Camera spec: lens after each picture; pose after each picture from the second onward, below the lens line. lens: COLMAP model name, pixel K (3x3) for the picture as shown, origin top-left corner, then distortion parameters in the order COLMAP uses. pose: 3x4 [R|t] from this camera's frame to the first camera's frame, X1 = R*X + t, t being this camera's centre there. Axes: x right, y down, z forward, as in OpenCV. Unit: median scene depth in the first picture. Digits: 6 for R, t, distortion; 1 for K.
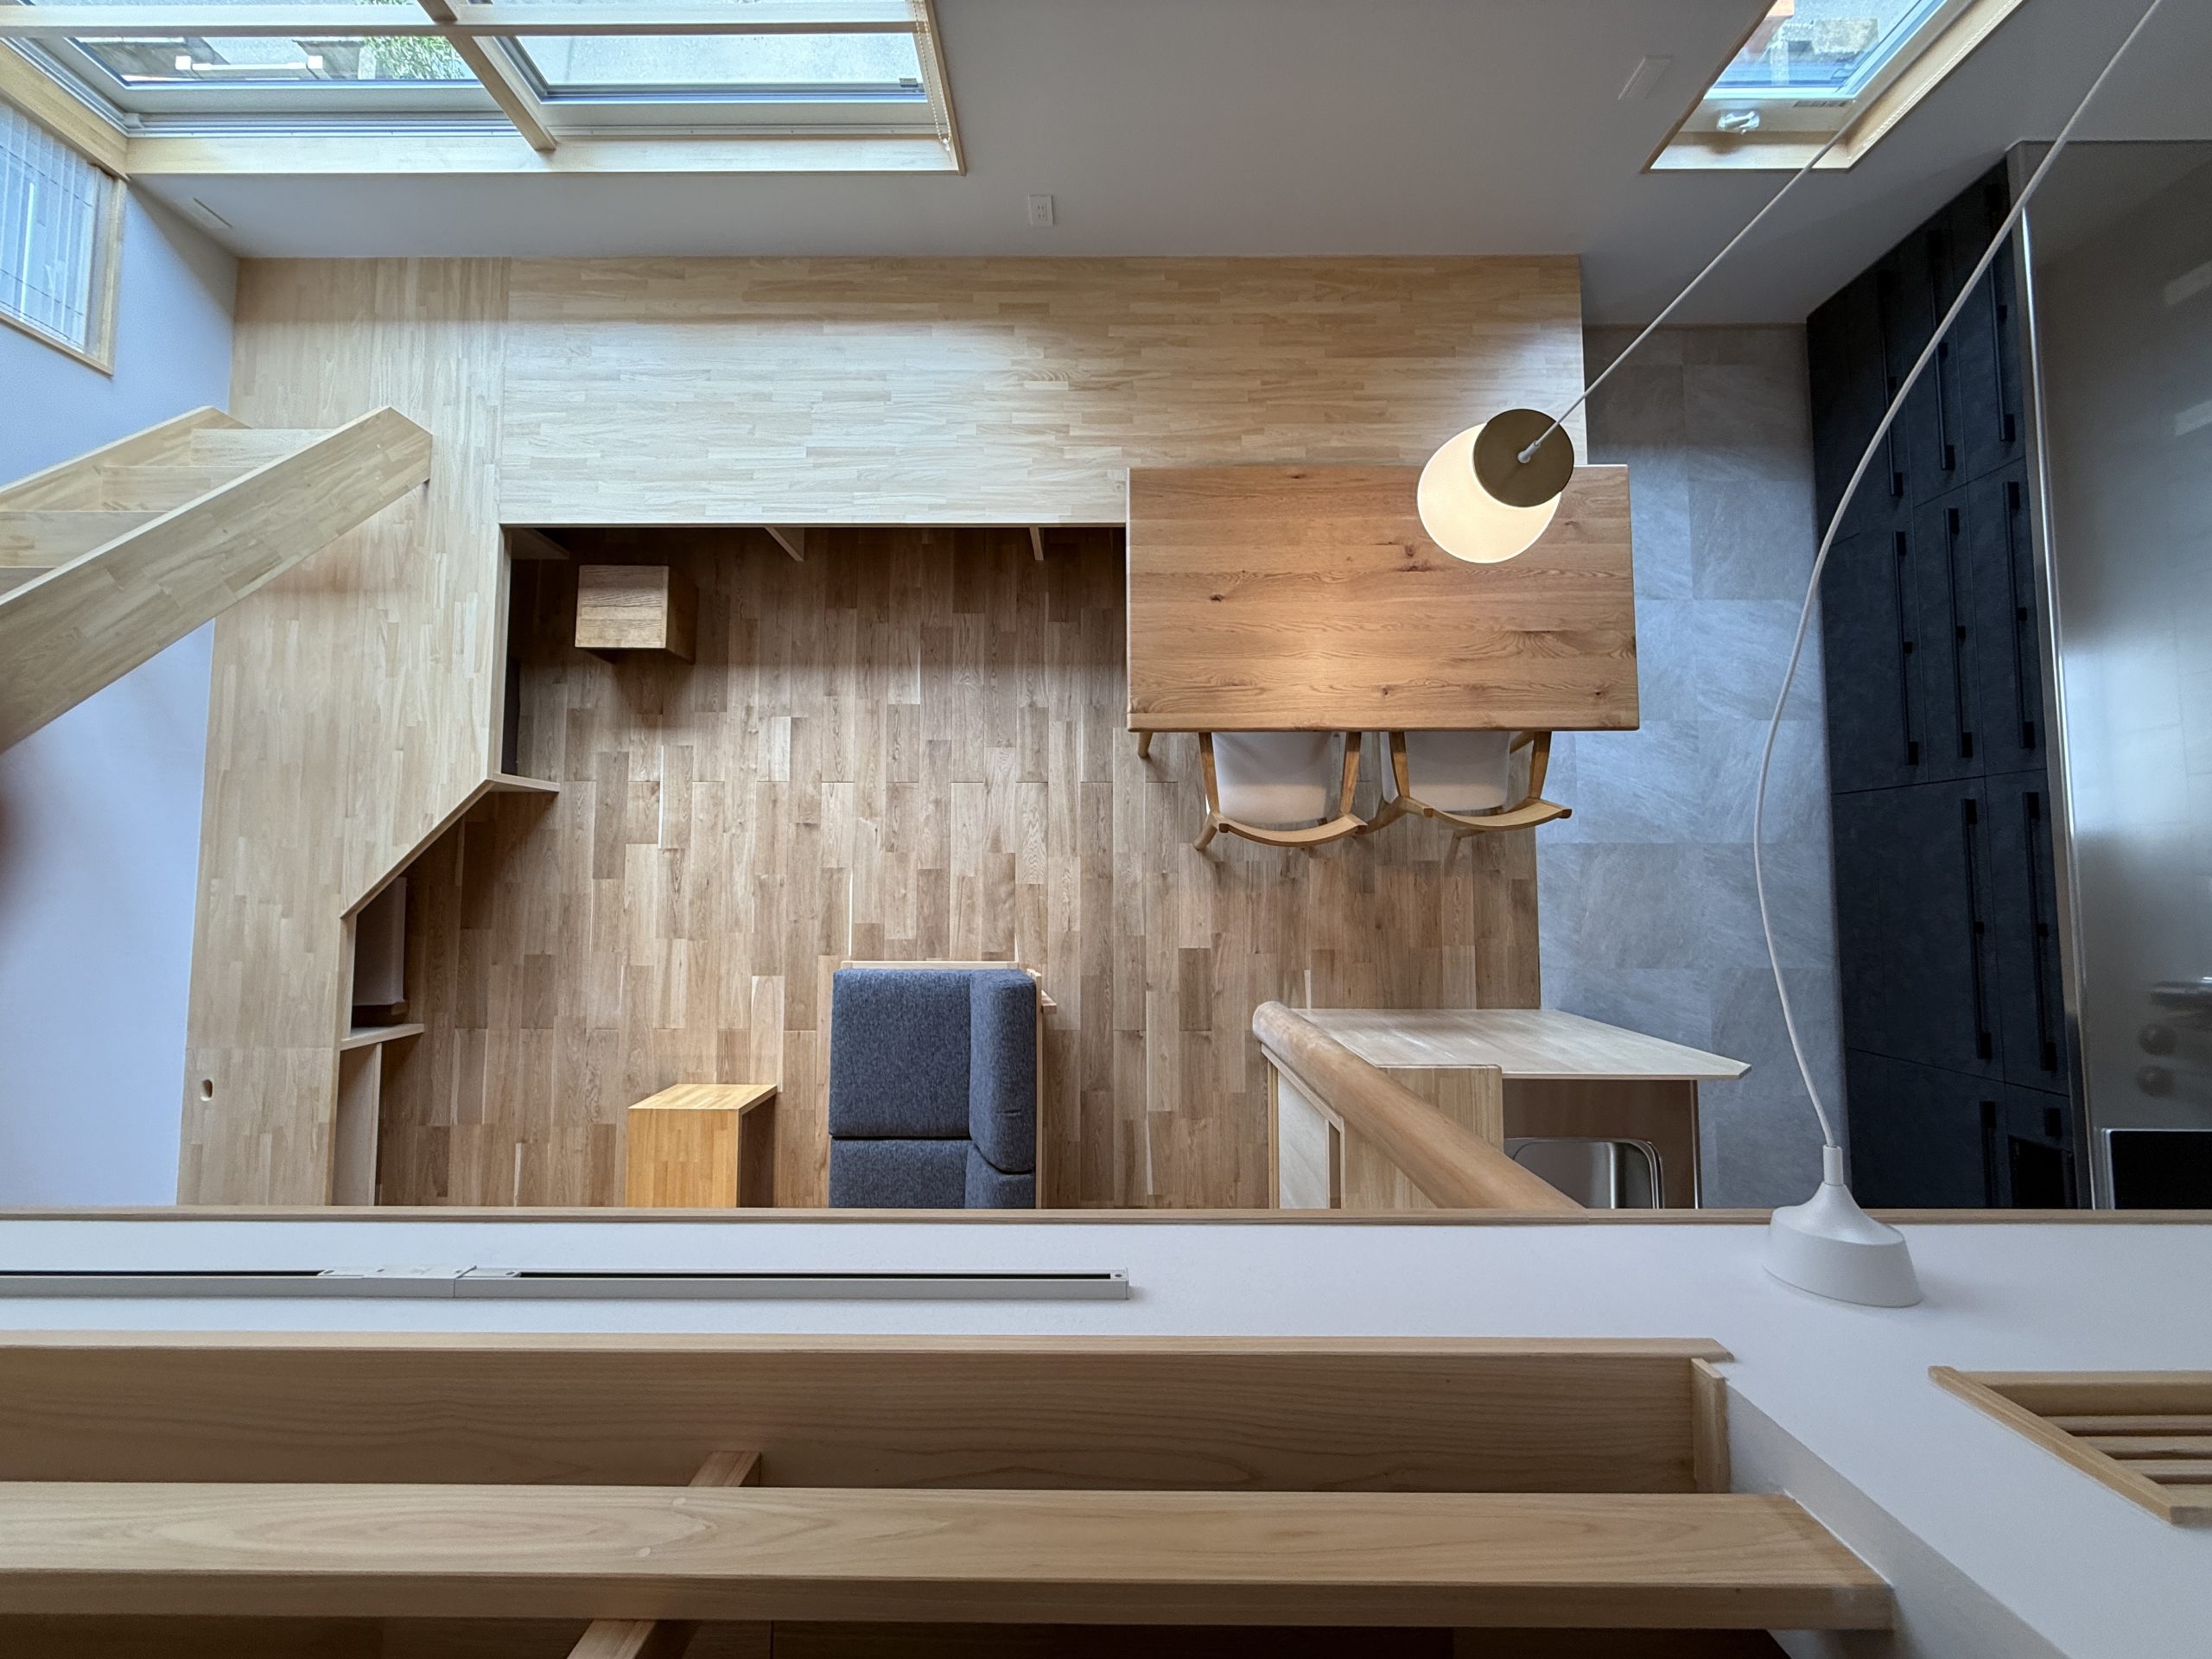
lens RADIAL K [[898.5, 0, 1078.1], [0, 898.5, 838.1], [0, 0, 1]] dist [0.003225, 0.000028]
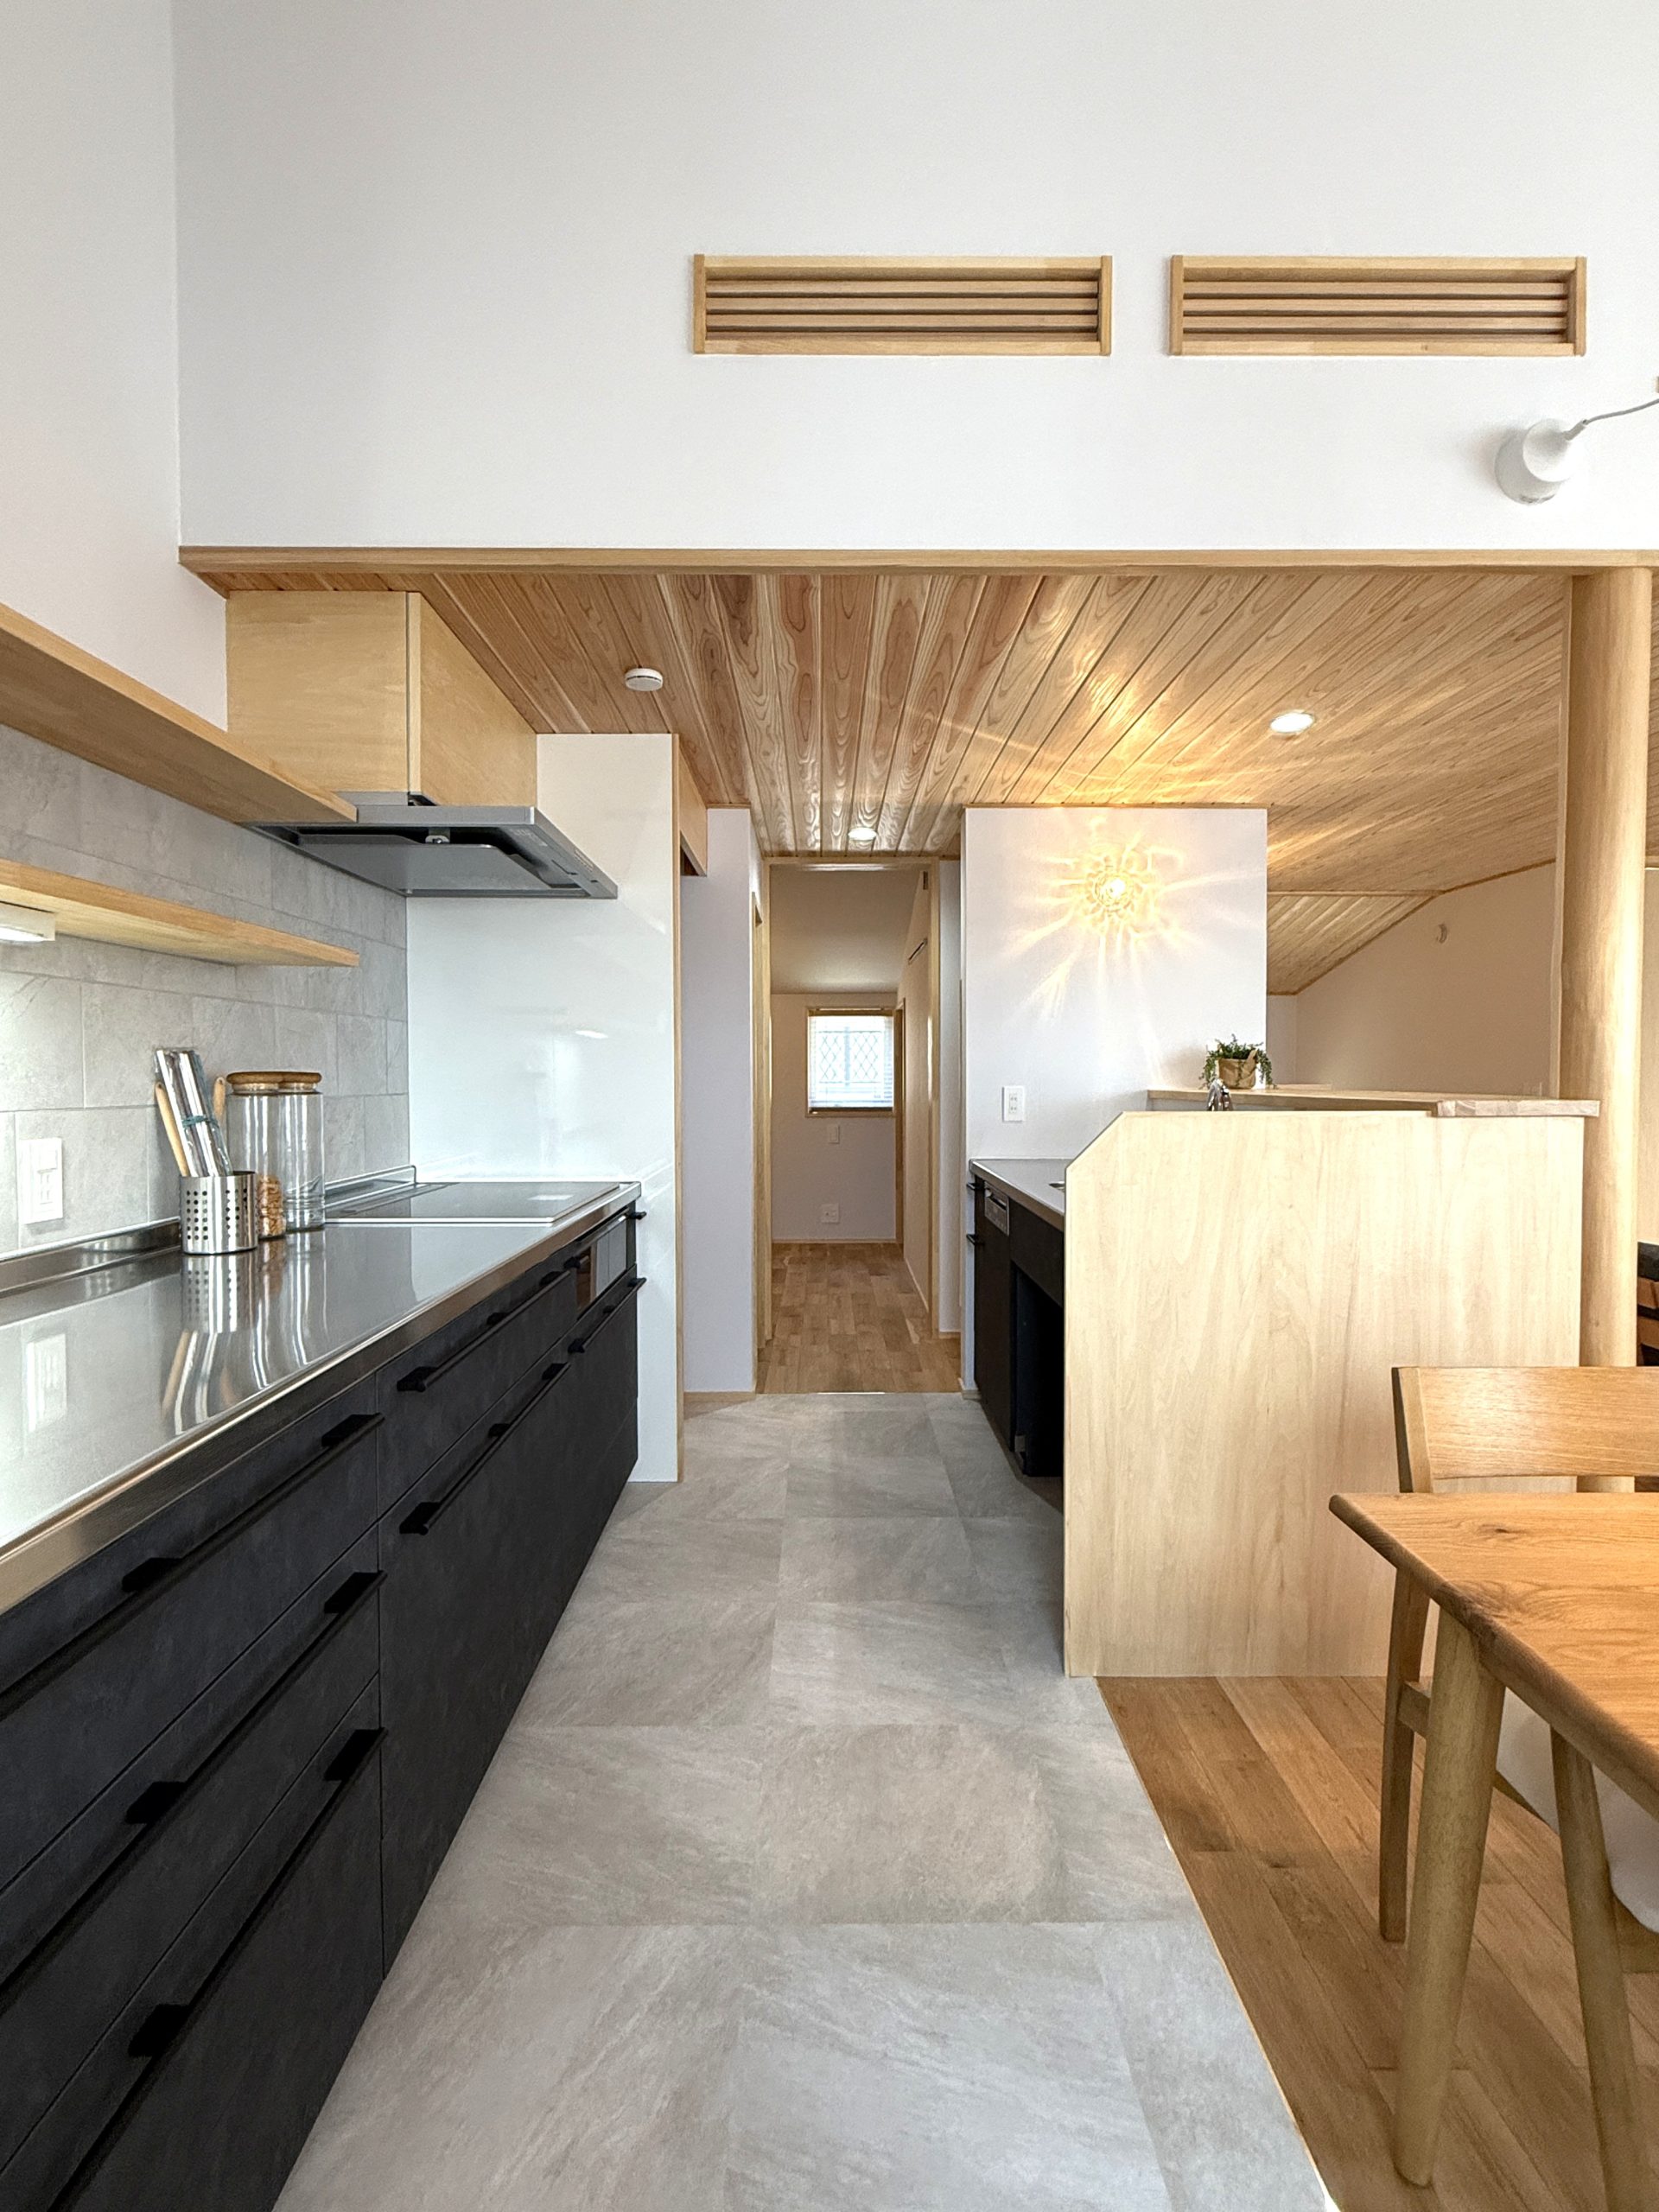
lens RADIAL K [[1111.2, 0, 829.5], [0, 1111.2, 1106.0], [0, 0, 1]] dist [-0.000400, 0.000146]
pose [[-0.999921, 0.006449, -0.010782, 0.667127], [-0.010521, 0.039188, 0.999176, -0.461582], [0.006866, 0.999211, -0.039117, 0.688123]]
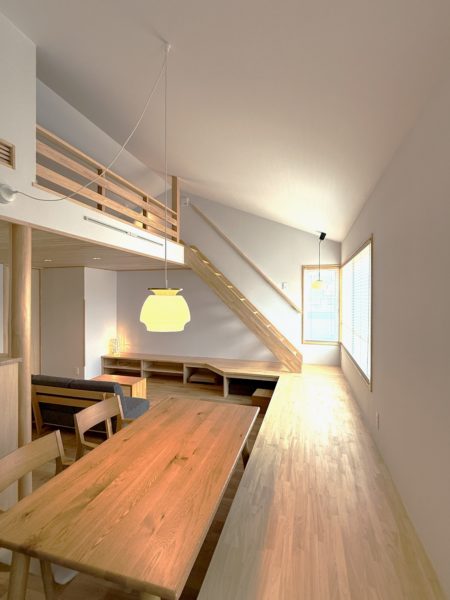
lens RADIAL K [[294.7, 0, 225.0], [0, 294.7, 300.0], [0, 0, 1]] dist [0.002053, 0.001017]
pose [[-0.278988, 0.013998, -0.960193, 0.733442], [-0.958355, 0.059455, 0.279321, -0.468366], [0.060998, 0.998133, -0.003172, 0.563391]]
